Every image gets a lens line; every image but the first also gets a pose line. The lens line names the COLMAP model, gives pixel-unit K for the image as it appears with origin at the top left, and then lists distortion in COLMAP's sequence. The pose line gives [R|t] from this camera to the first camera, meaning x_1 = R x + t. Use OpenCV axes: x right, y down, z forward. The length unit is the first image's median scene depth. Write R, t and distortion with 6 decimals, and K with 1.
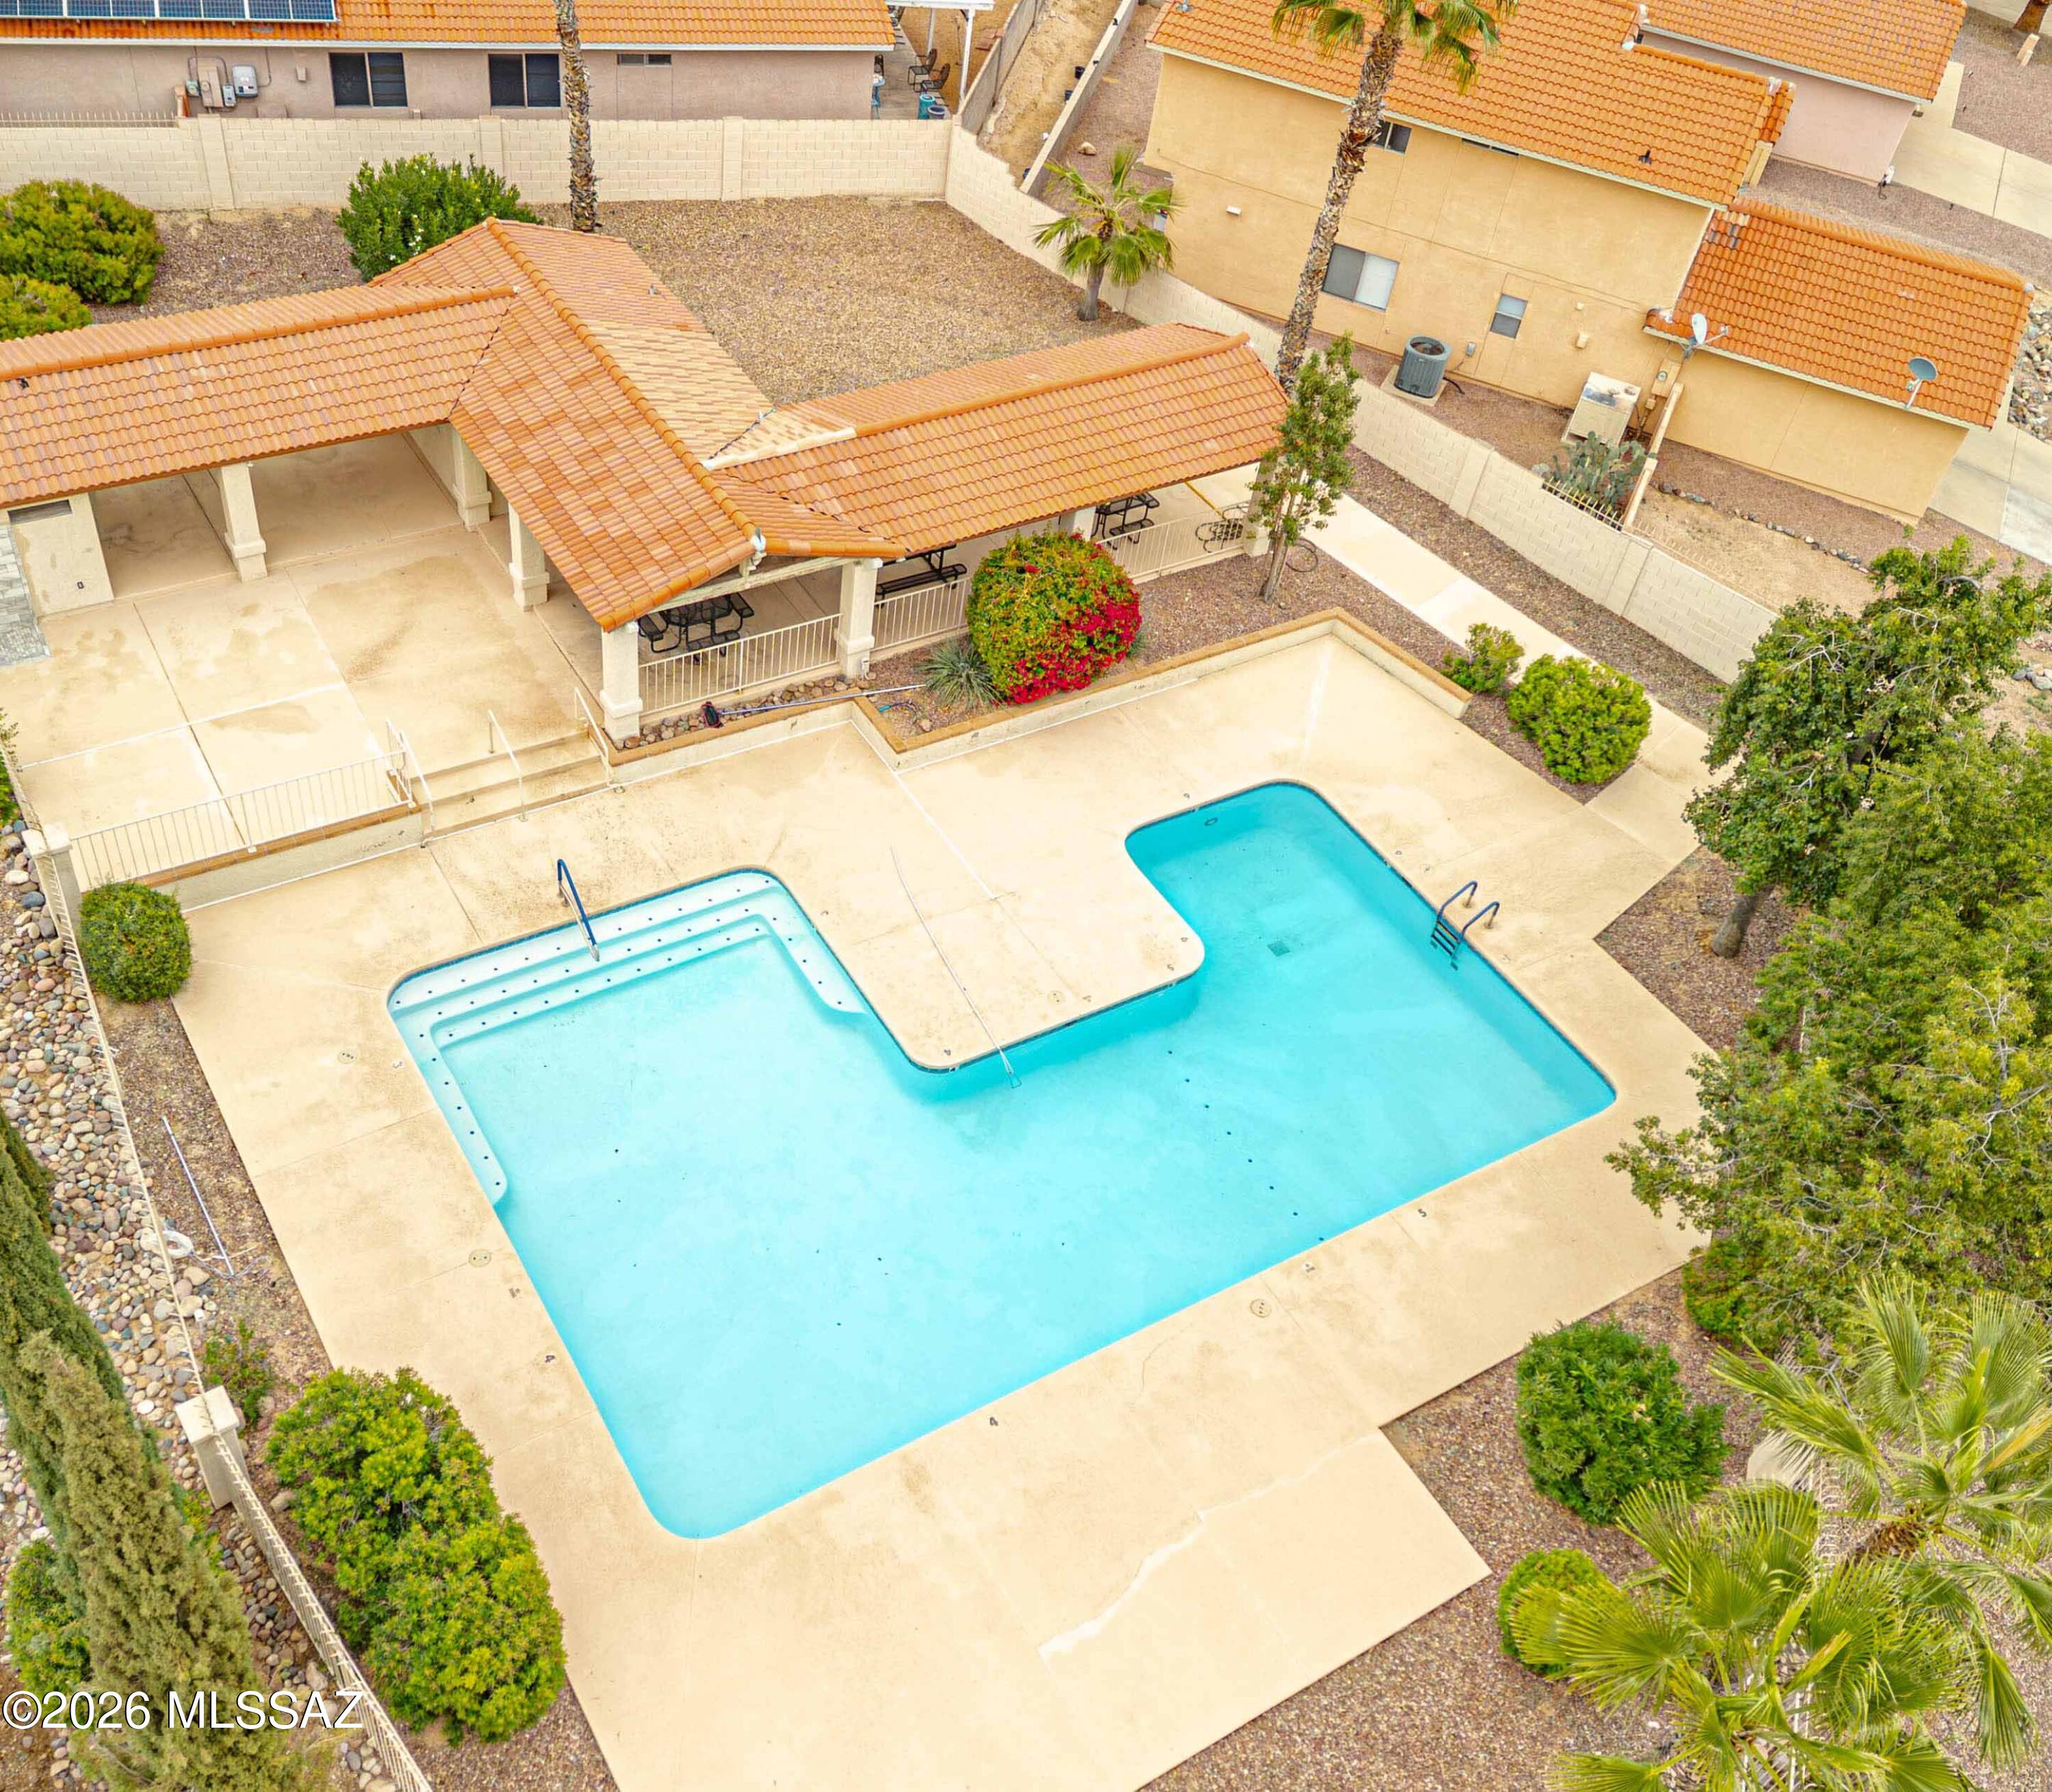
lens RADIAL K [[1992.1, 0, 966.9], [0, 1992.1, 897.2], [0, 0, 1]] dist [0.065185, -0.037335]
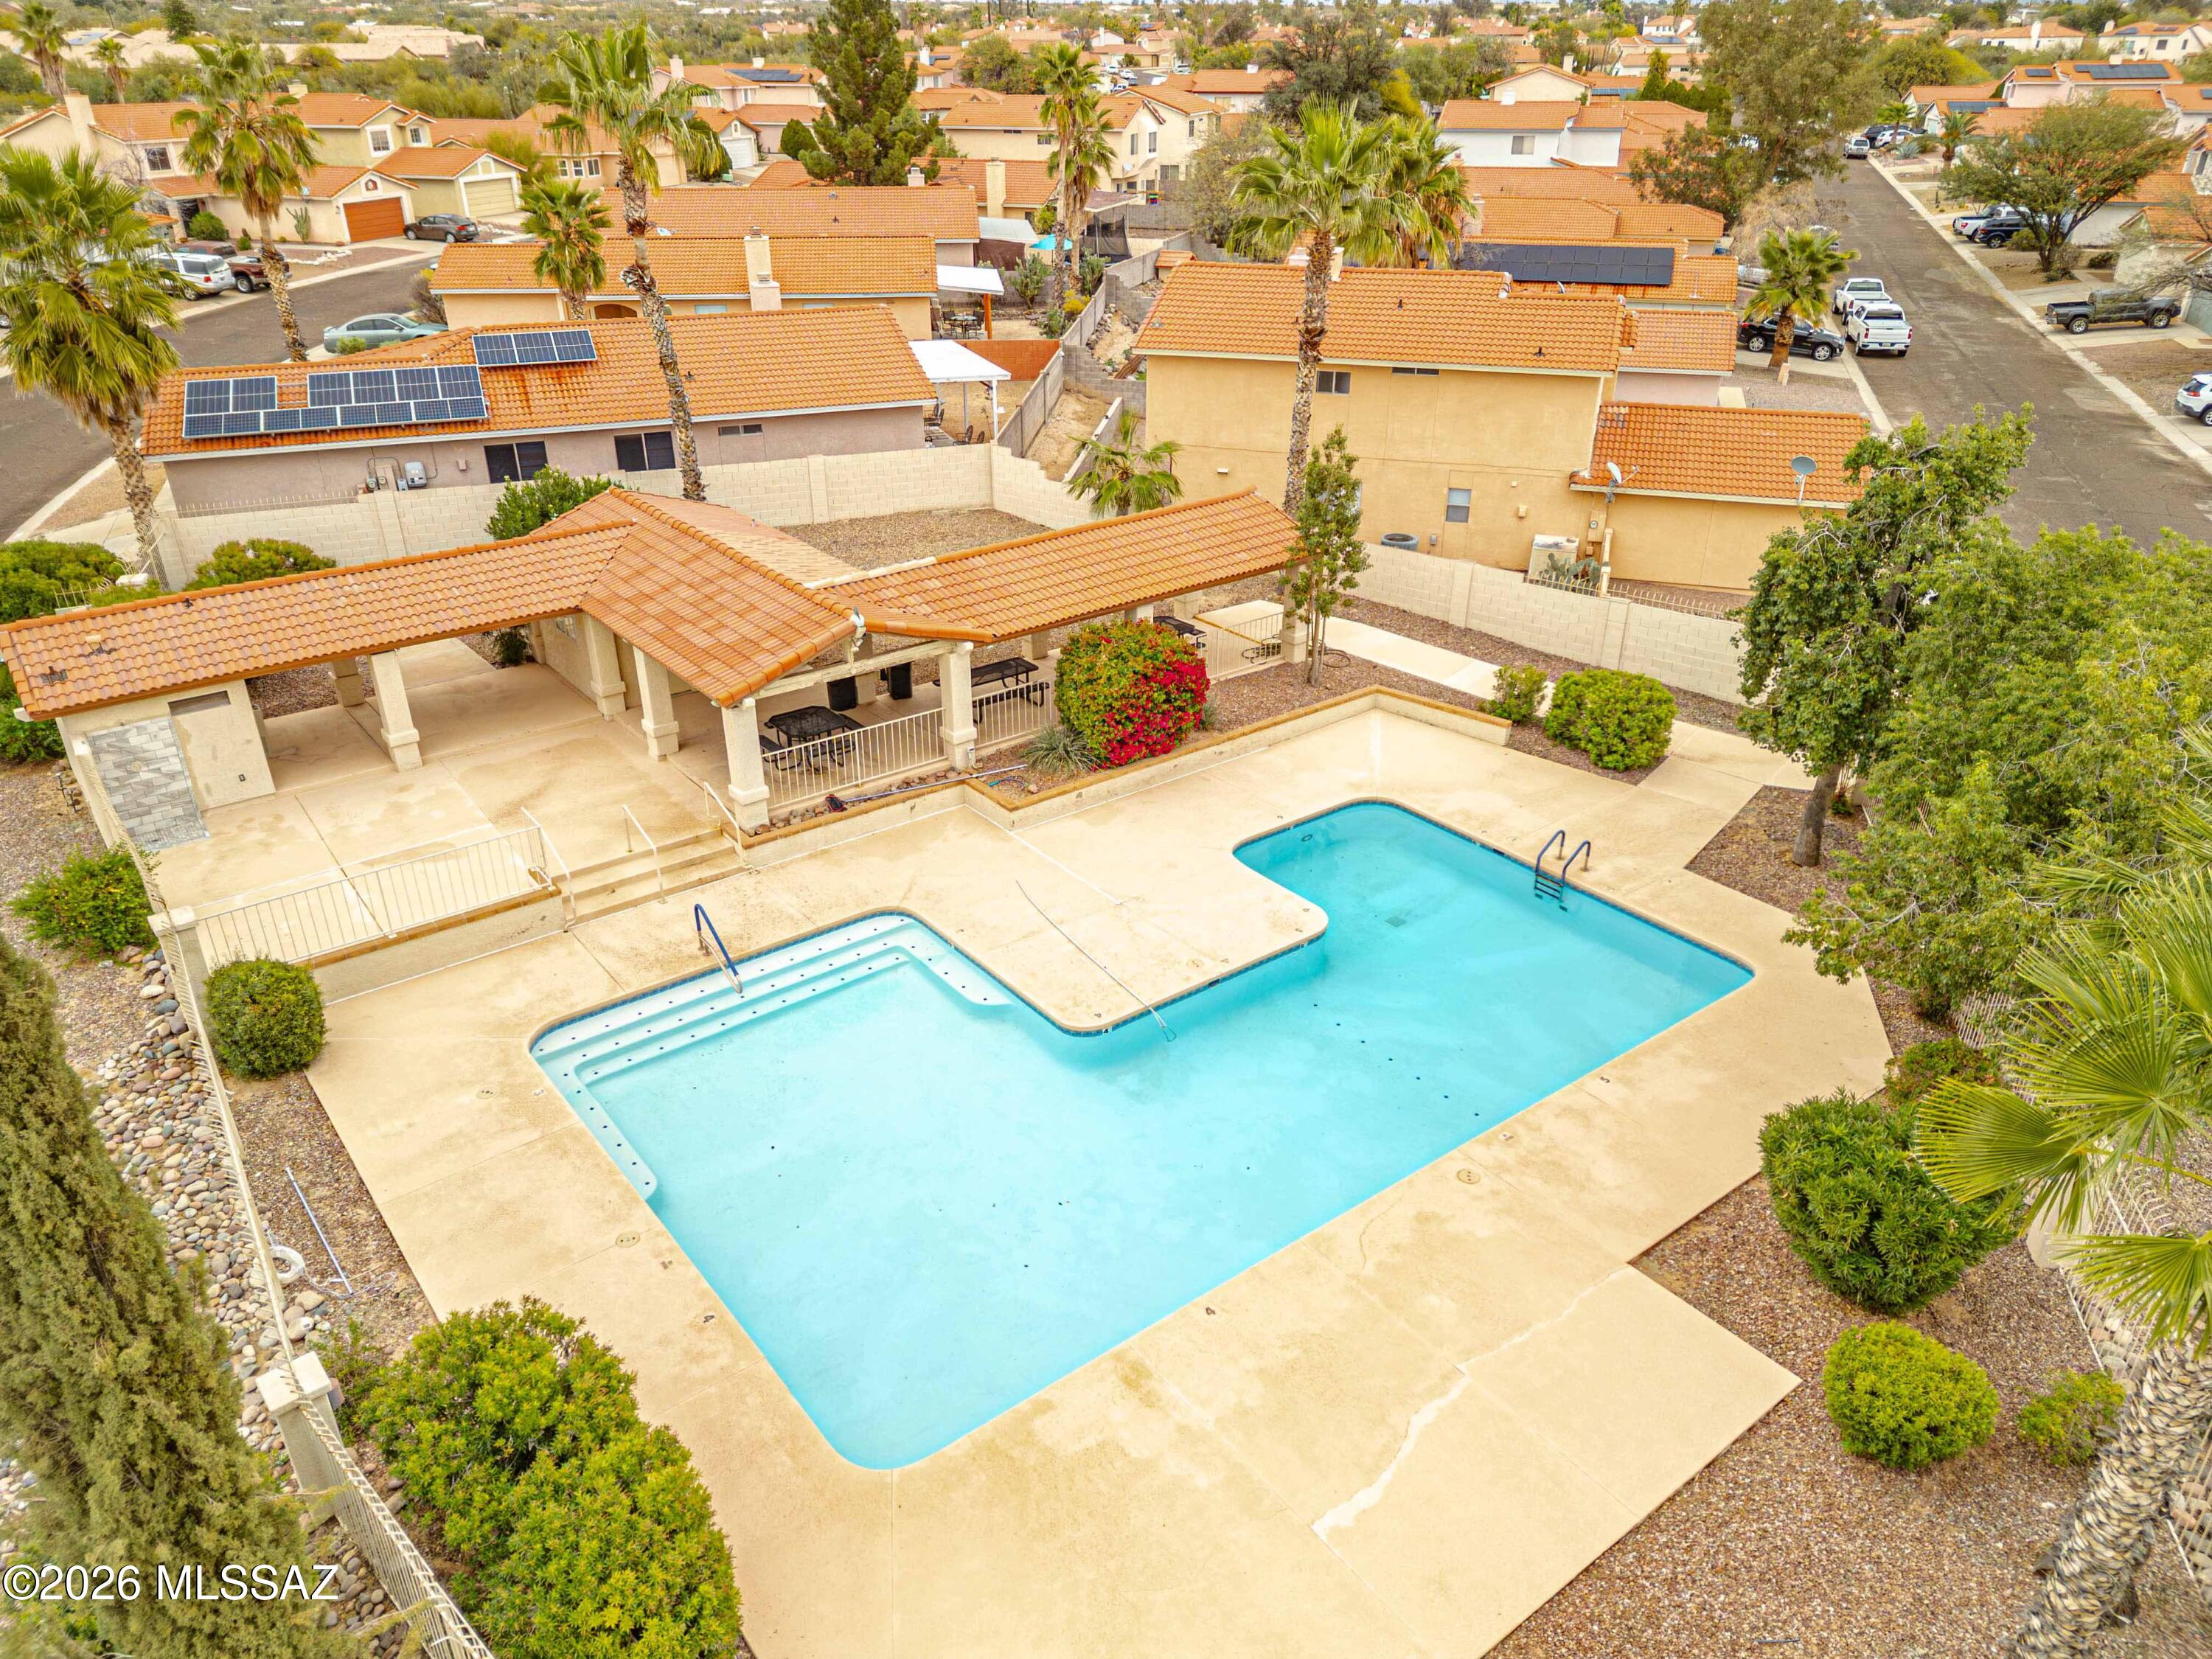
lens RADIAL K [[1542.8, 0, 1106.0], [0, 1542.8, 829.5], [0, 0, 1]] dist [0.064085, -0.049043]
pose [[0.987400, -0.150904, 0.047625, -0.028494], [0.158241, 0.940881, -0.299503, 0.221892], [0.000387, 0.303266, 0.952906, 0.232214]]
